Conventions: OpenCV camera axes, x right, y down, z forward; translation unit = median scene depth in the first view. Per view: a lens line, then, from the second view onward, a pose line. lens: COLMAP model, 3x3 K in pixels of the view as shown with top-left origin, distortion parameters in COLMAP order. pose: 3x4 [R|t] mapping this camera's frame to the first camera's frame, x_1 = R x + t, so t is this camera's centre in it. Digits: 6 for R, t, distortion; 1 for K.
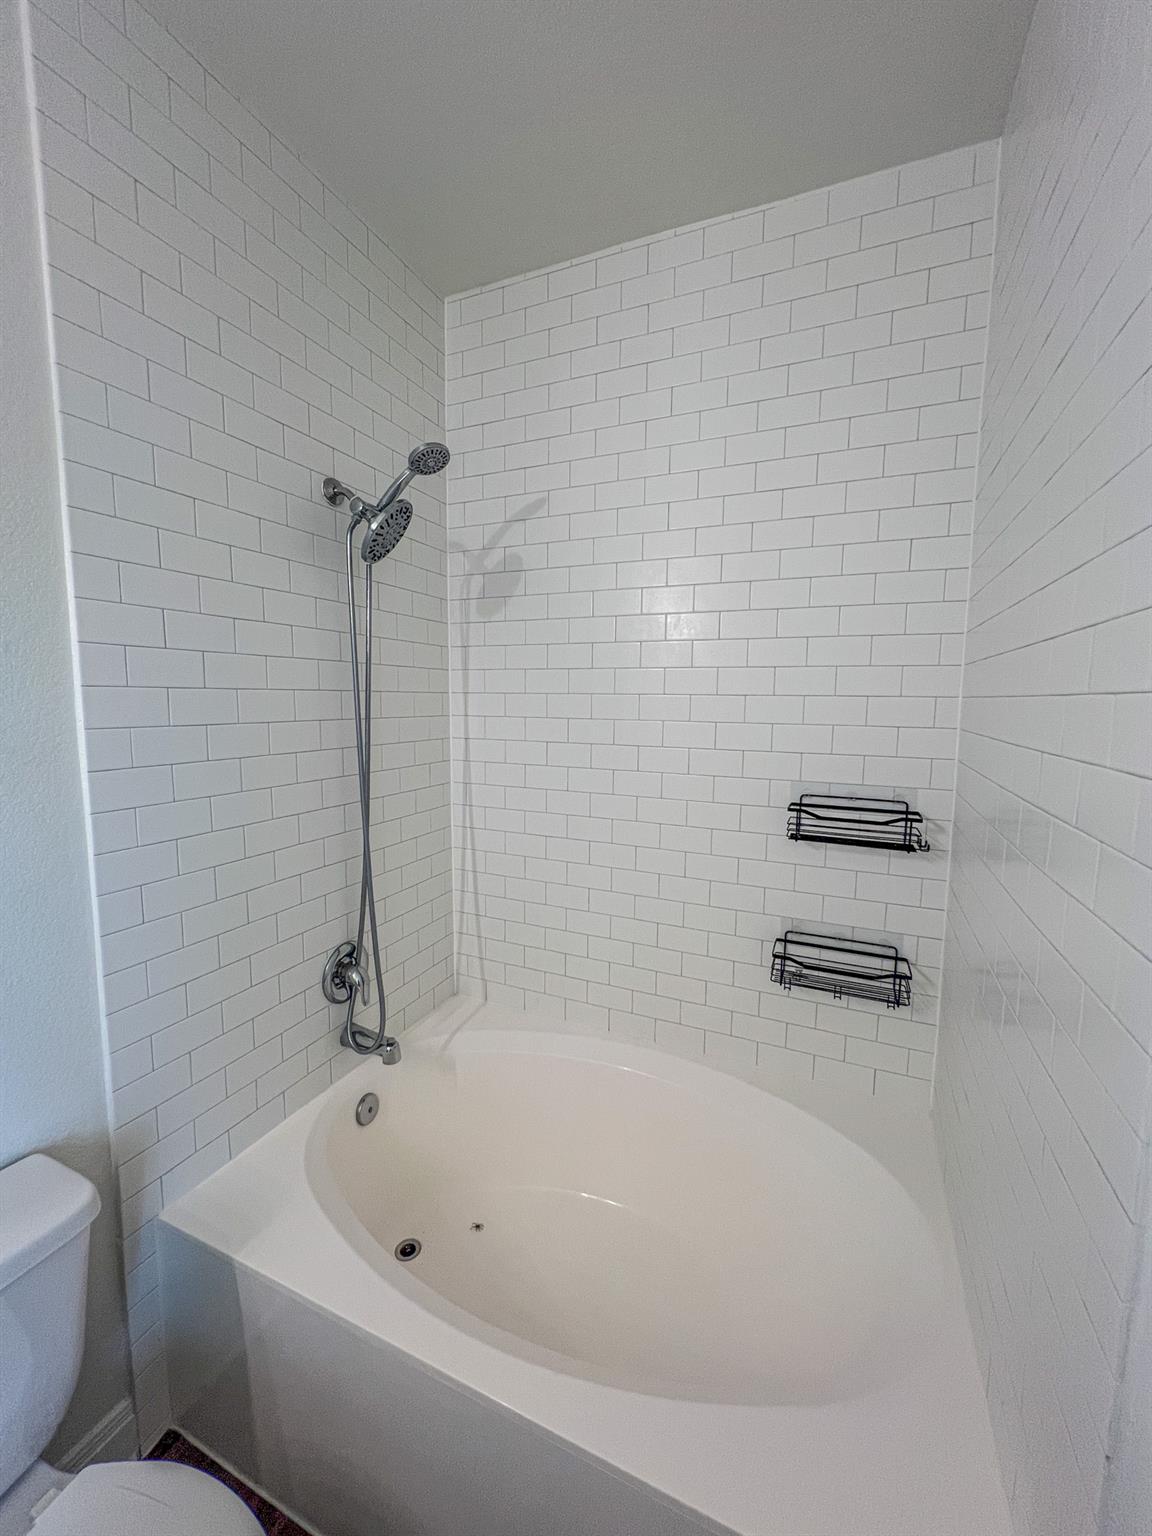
lens RADIAL K [[619.7, 0, 572.2], [0, 619.7, 764.2], [0, 0, 1]] dist [-0.000665, 0.000405]
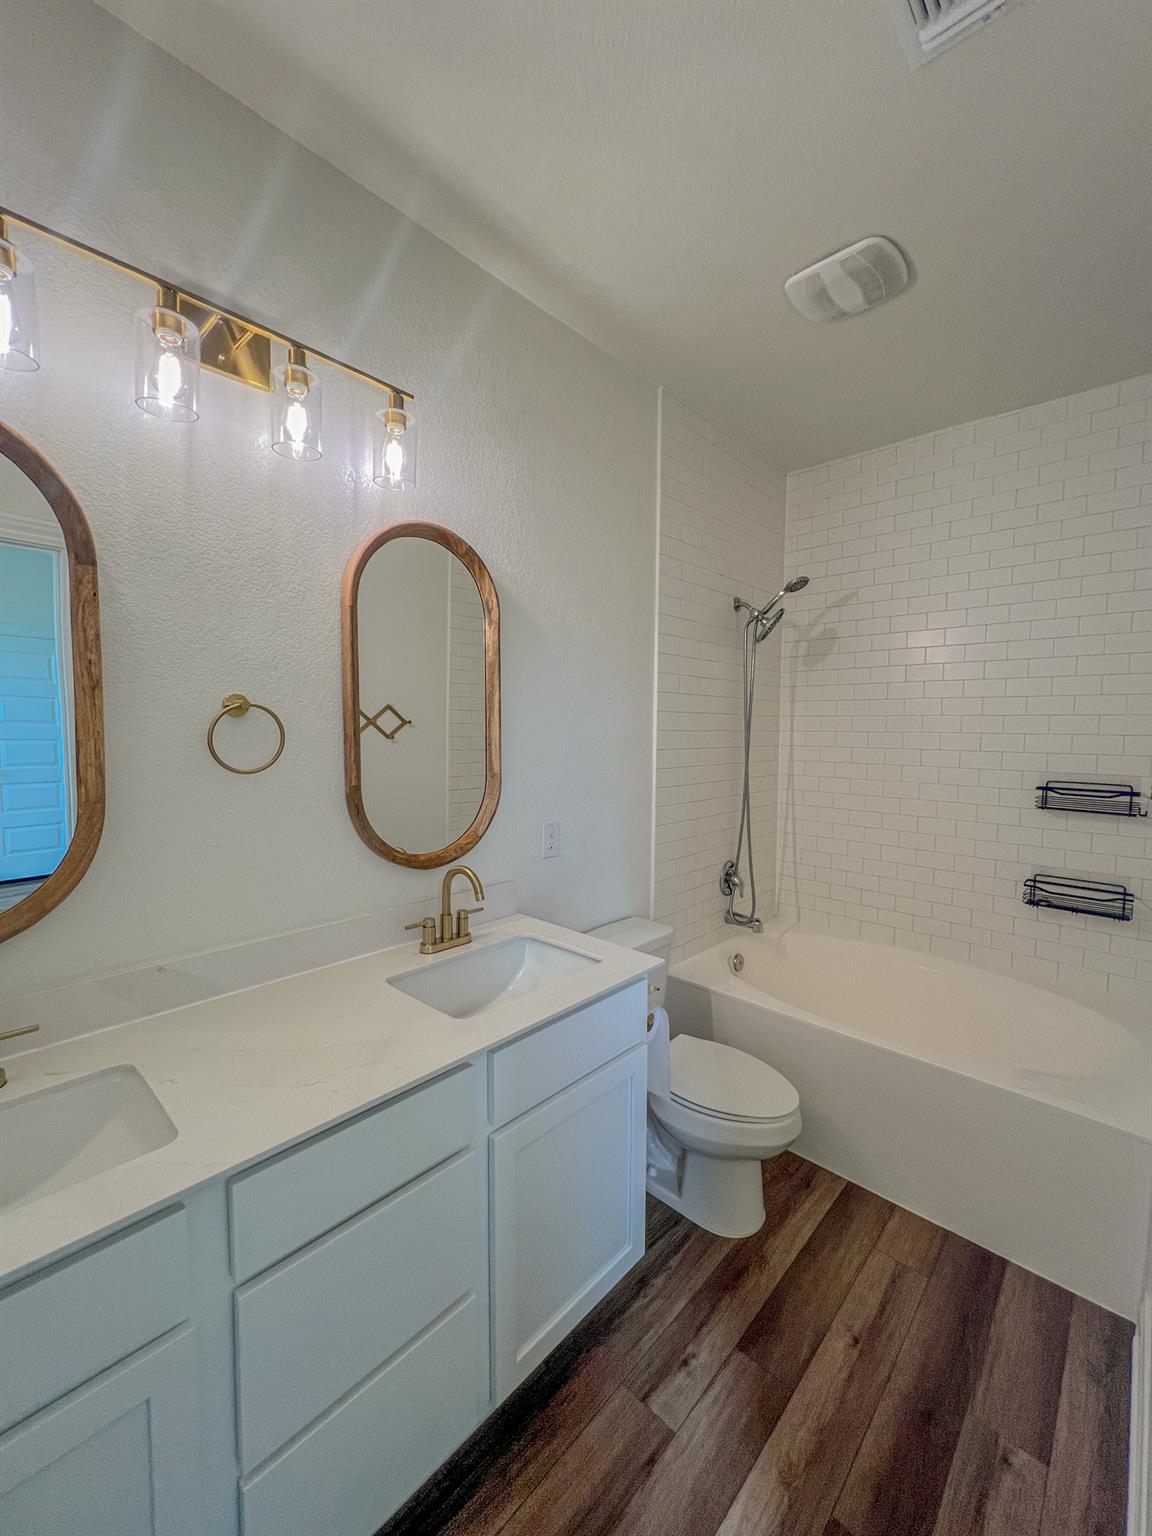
lens RADIAL K [[619.7, 0, 572.2], [0, 619.7, 764.2], [0, 0, 1]] dist [-0.000665, 0.000405]
pose [[0.945062, 0.019001, -0.326337, -0.222518], [-0.035222, 0.998416, -0.043868, 0.111459], [0.324987, 0.052952, 0.944235, -0.769263]]
